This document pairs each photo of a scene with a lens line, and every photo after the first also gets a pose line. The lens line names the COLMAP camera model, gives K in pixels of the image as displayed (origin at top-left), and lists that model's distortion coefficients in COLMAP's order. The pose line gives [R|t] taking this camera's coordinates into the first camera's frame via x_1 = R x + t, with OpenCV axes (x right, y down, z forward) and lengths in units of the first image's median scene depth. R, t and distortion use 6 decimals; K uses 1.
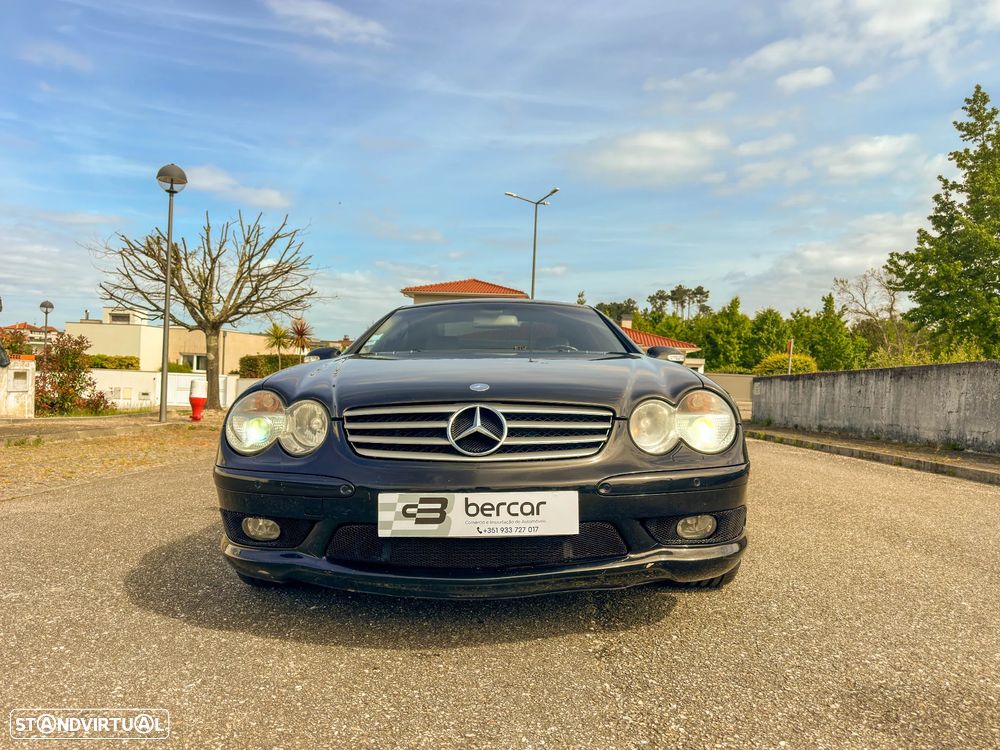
lens RADIAL K [[770.6, 0, 500.0], [0, 770.6, 375.0], [0, 0, 1]] dist [0.078281, -0.137177]
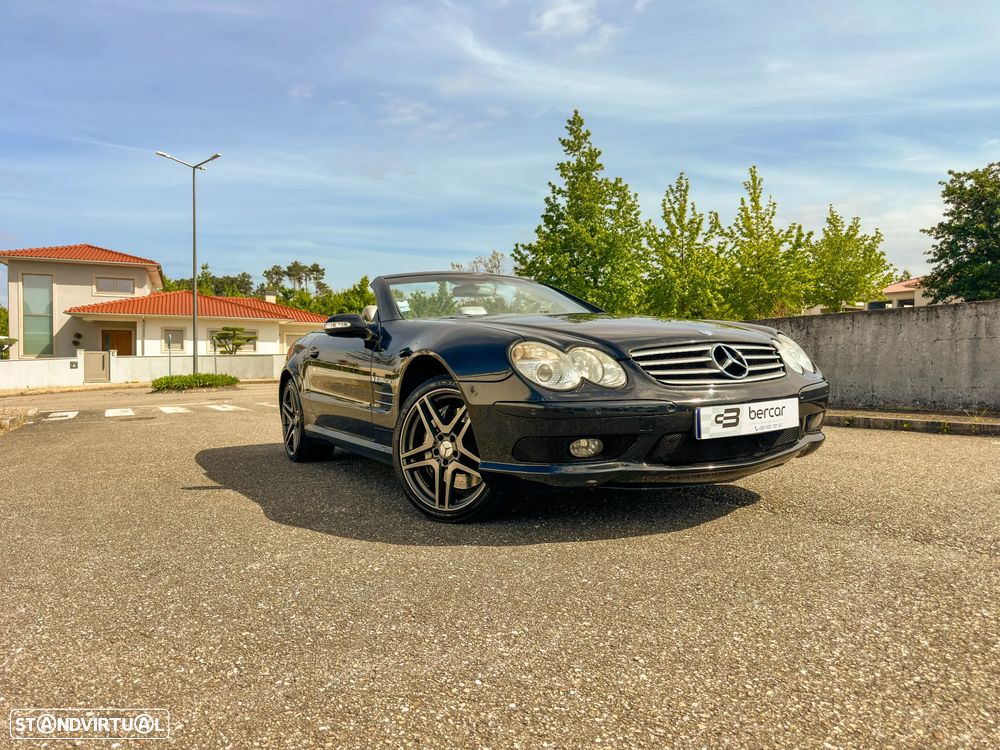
lens RADIAL K [[770.6, 0, 500.0], [0, 770.6, 375.0], [0, 0, 1]] dist [0.078281, -0.137177]
pose [[0.850198, -0.031401, 0.525526, -0.148738], [0.016805, 0.999330, 0.032525, 0.005704], [-0.526195, -0.018821, 0.850156, 0.003229]]
